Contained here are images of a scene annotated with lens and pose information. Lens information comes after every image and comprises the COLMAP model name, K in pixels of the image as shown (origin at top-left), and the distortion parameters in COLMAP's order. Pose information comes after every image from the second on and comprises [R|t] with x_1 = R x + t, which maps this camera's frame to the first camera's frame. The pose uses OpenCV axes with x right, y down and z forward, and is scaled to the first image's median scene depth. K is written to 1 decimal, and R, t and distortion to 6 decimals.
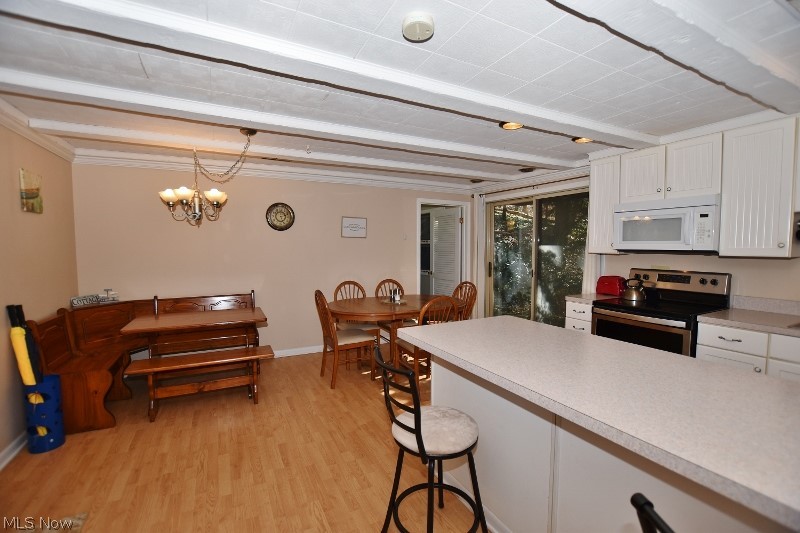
lens RADIAL K [[354.9, 0, 400.0], [0, 354.9, 266.5], [0, 0, 1]] dist [-0.024137, 0.000785]
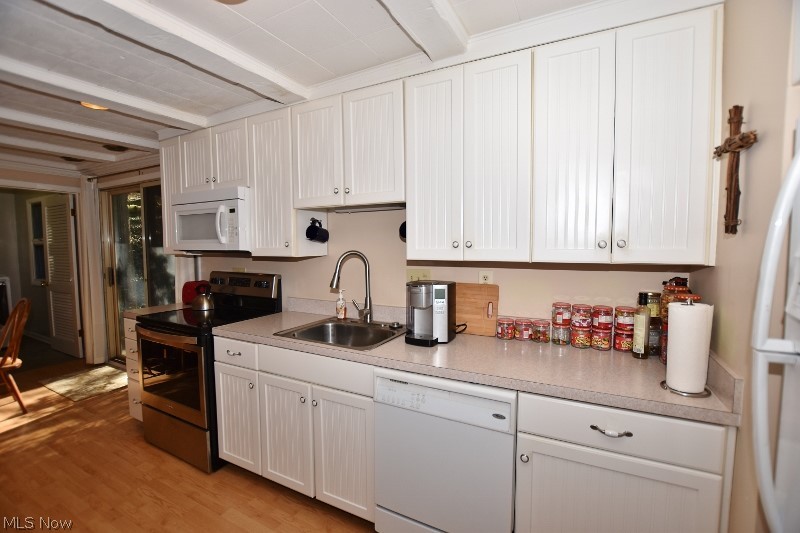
lens RADIAL K [[352.5, 0, 400.0], [0, 352.5, 266.5], [0, 0, 1]] dist [-0.024296, 0.000750]
pose [[0.822571, -0.040376, 0.567227, 0.592396], [0.037463, 0.999157, 0.016794, -0.004639], [-0.567426, 0.007436, 0.823391, 0.026064]]
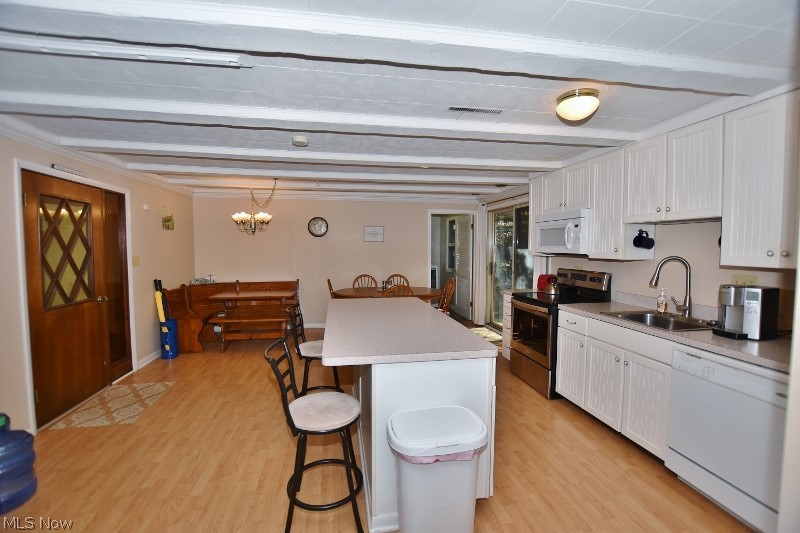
lens RADIAL K [[354.9, 0, 400.0], [0, 354.9, 266.5], [0, 0, 1]] dist [-0.024137, 0.000785]
pose [[0.956409, 0.019078, -0.291407, 0.528710], [-0.019195, 0.999813, 0.002459, 0.007315], [0.291399, 0.003242, 0.956596, -0.335374]]
